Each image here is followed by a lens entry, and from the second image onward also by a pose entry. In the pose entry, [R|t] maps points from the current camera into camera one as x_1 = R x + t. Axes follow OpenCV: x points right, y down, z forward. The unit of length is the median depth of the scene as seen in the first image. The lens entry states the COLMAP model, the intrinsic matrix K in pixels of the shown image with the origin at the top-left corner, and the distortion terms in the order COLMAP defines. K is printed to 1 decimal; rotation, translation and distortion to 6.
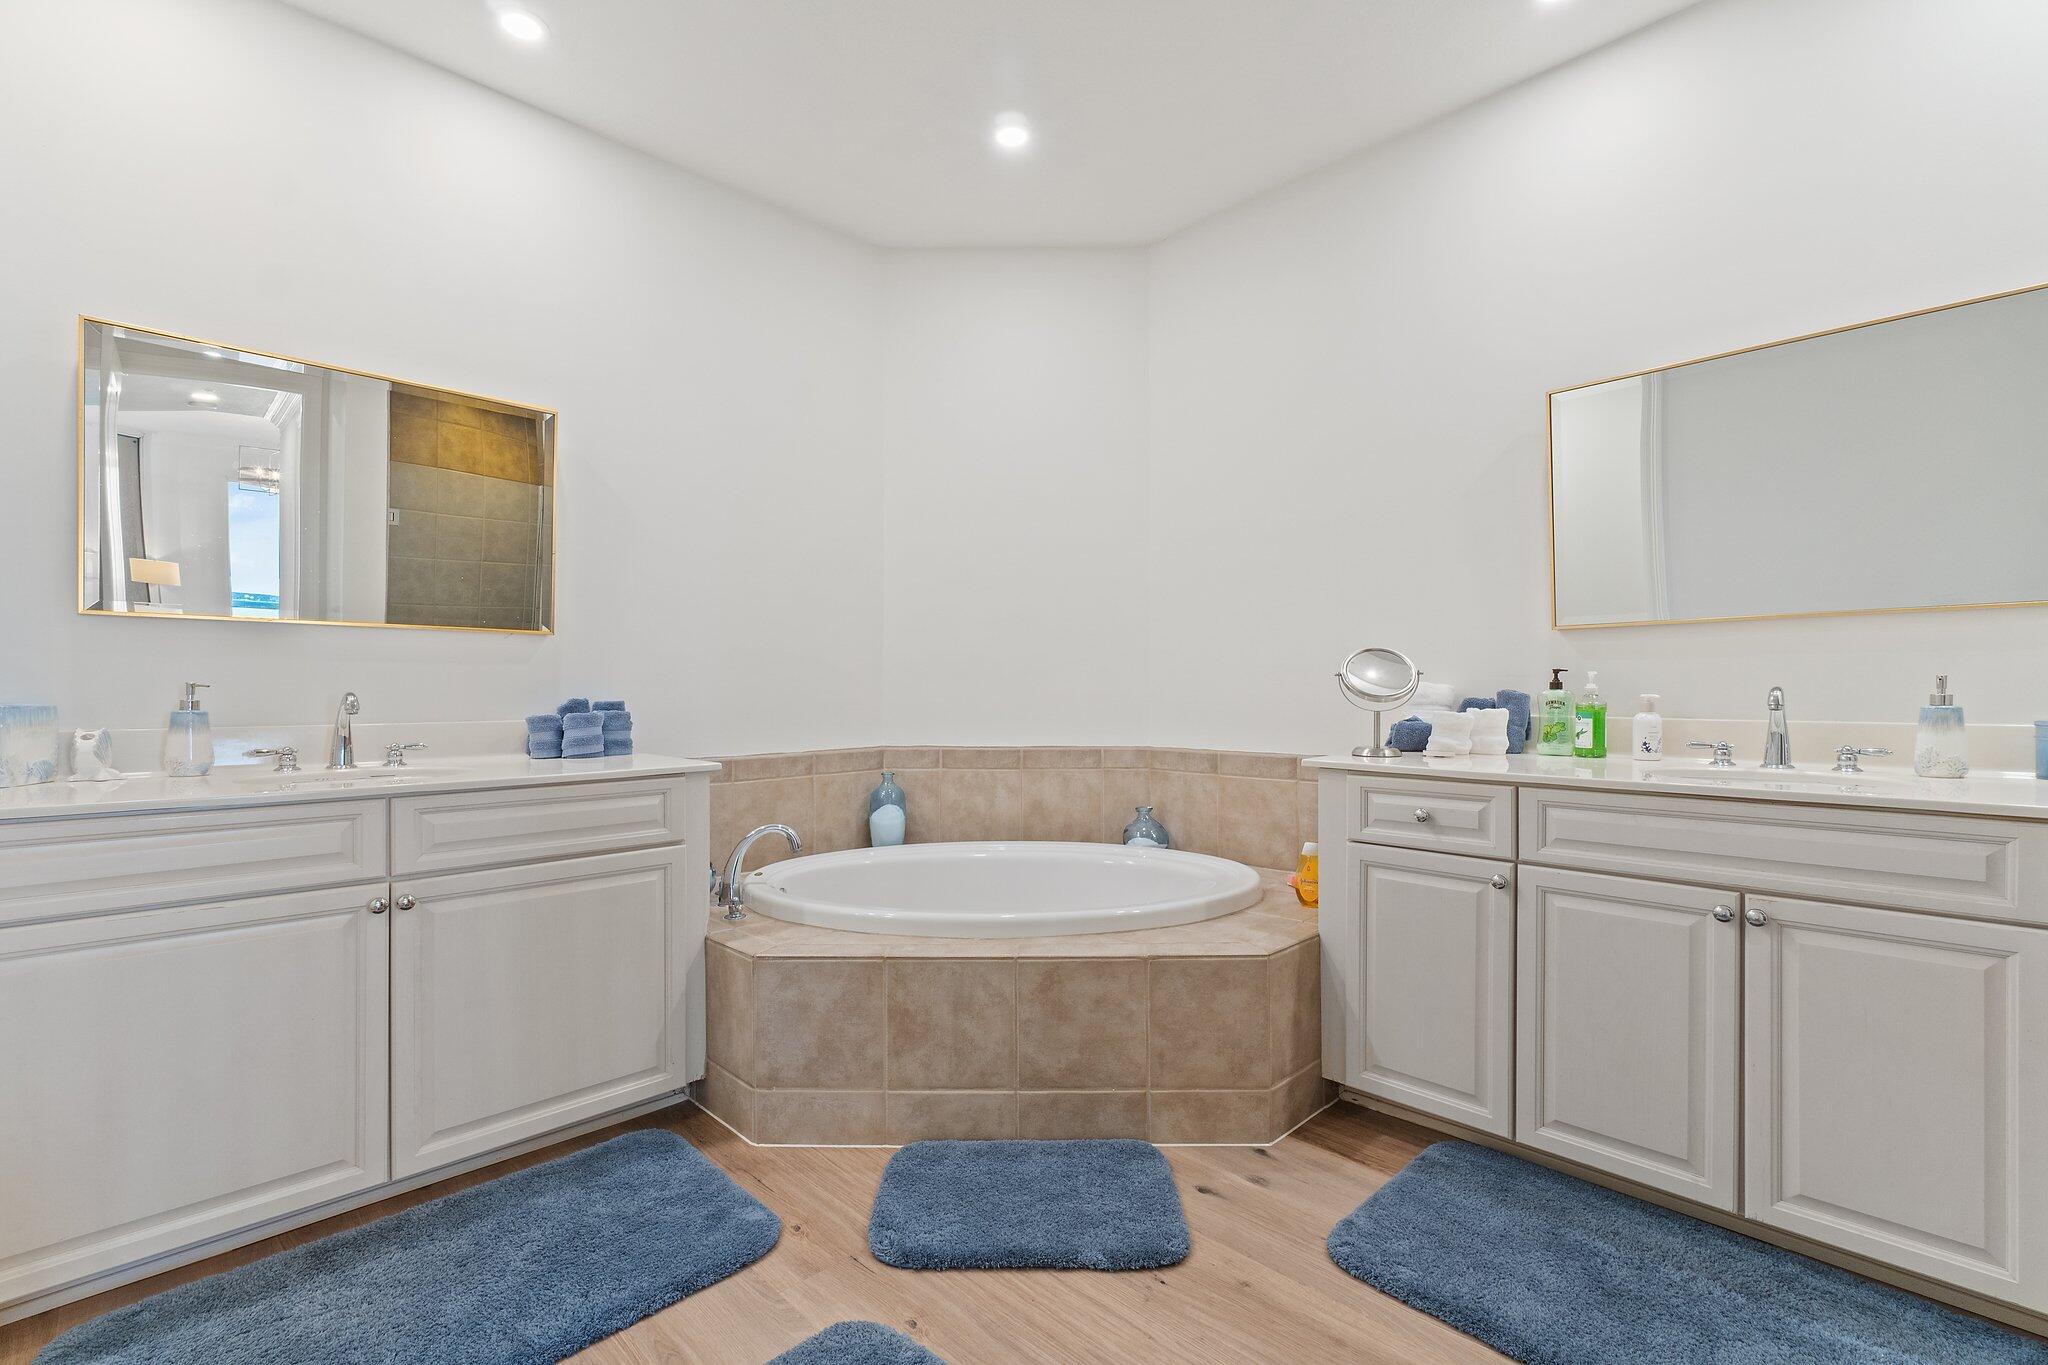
lens RADIAL K [[893.0, 0, 1015.5], [0, 893.0, 682.6], [0, 0, 1]] dist [0.003563, 0.000297]
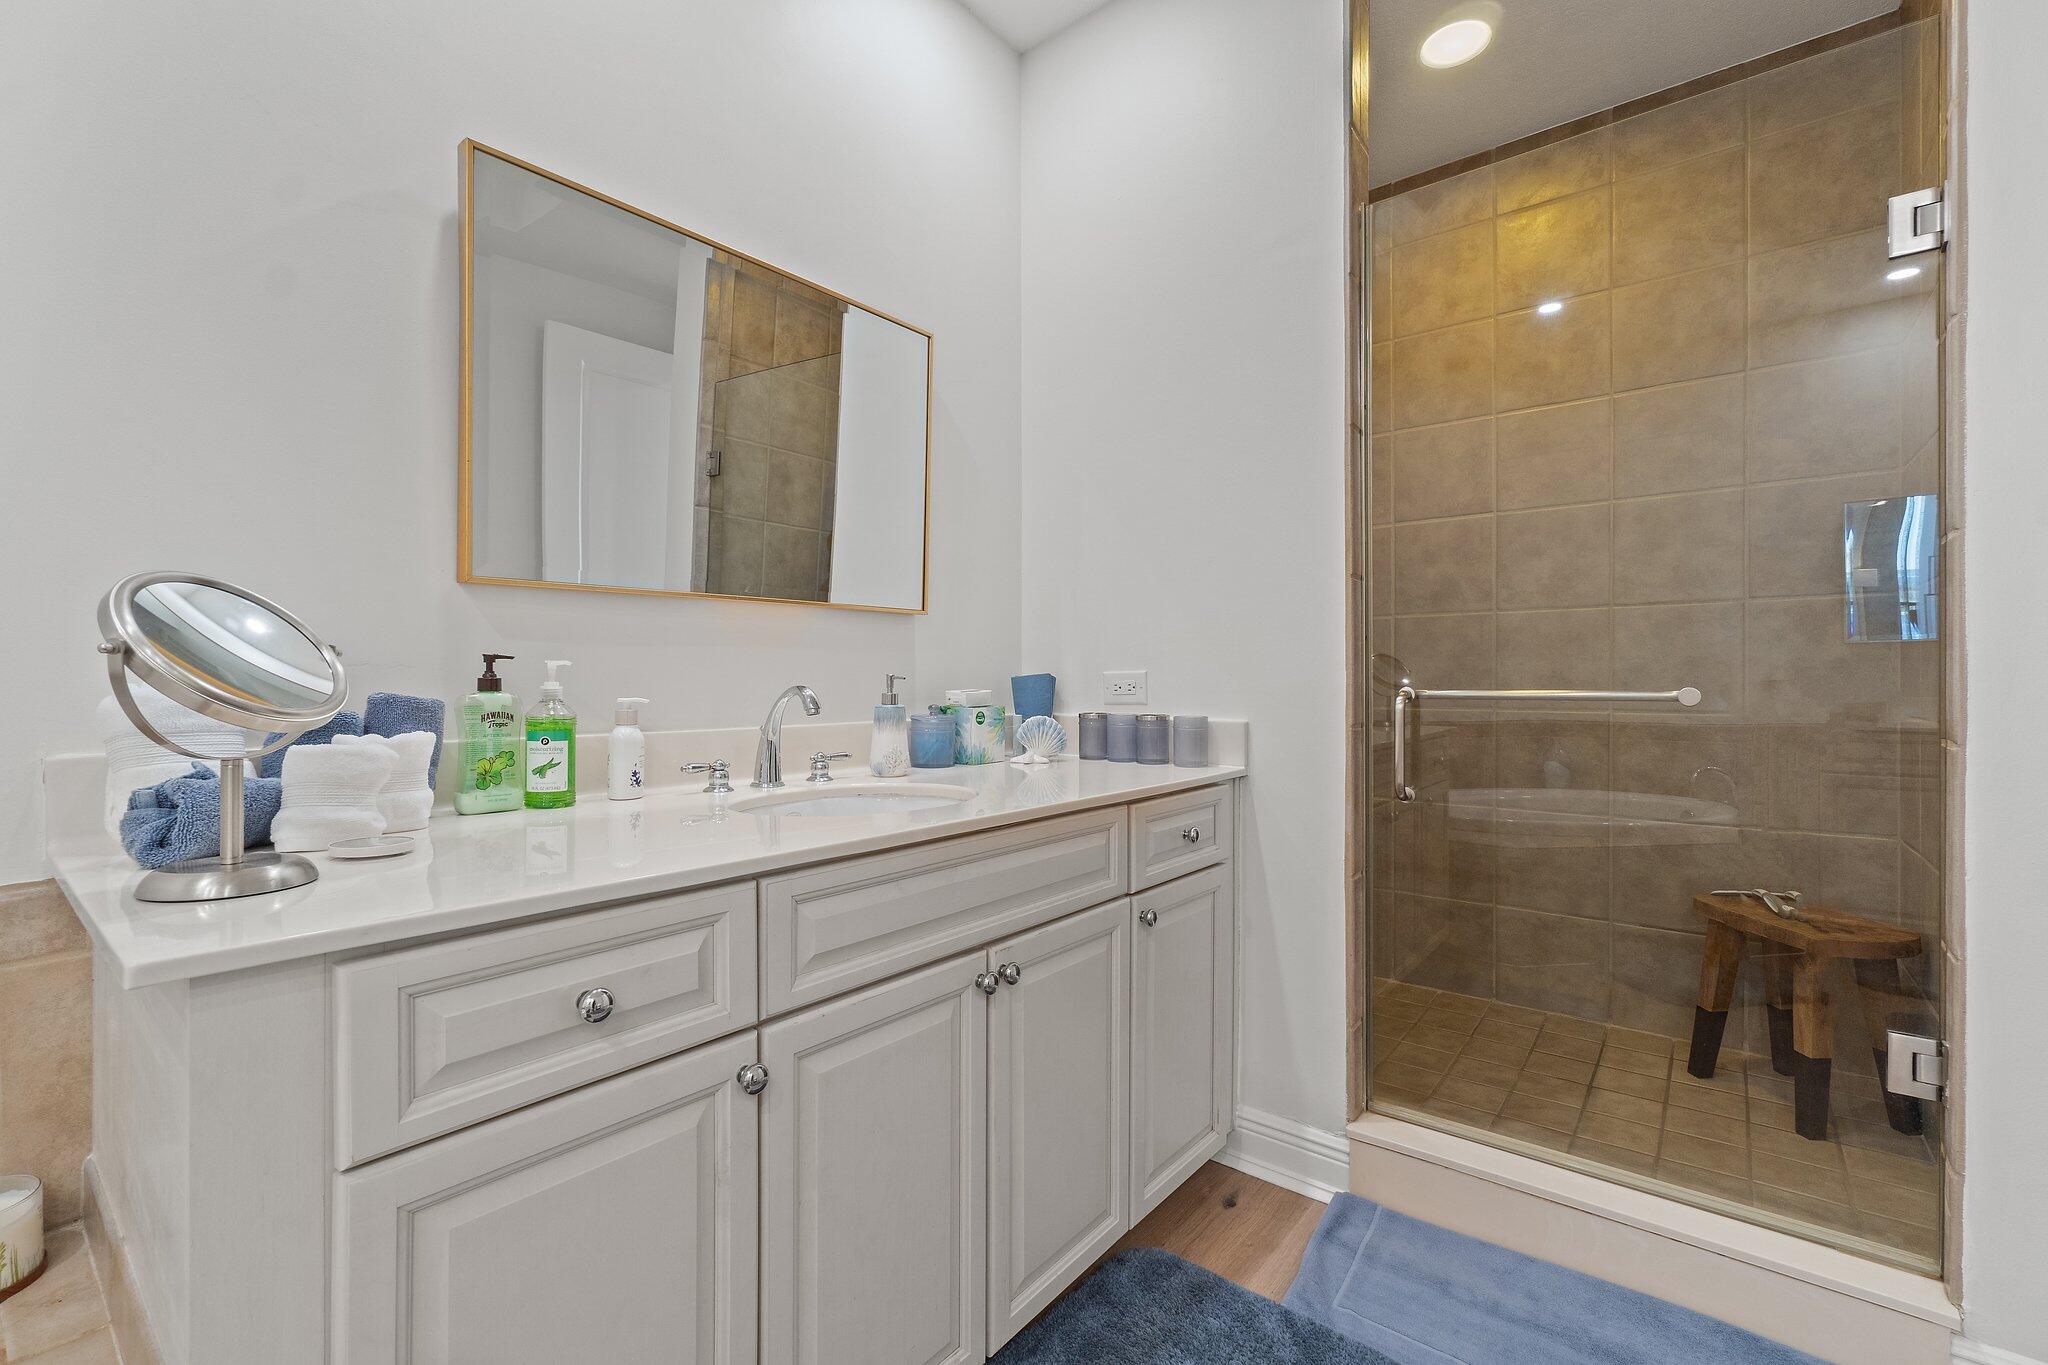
lens RADIAL K [[893.0, 0, 1015.5], [0, 893.0, 682.6], [0, 0, 1]] dist [0.003563, 0.000297]
pose [[-0.127493, -0.002918, 0.991835, 0.023055], [-0.005958, 0.999980, 0.002177, -0.001038], [-0.991822, -0.005632, -0.127507, 0.804500]]
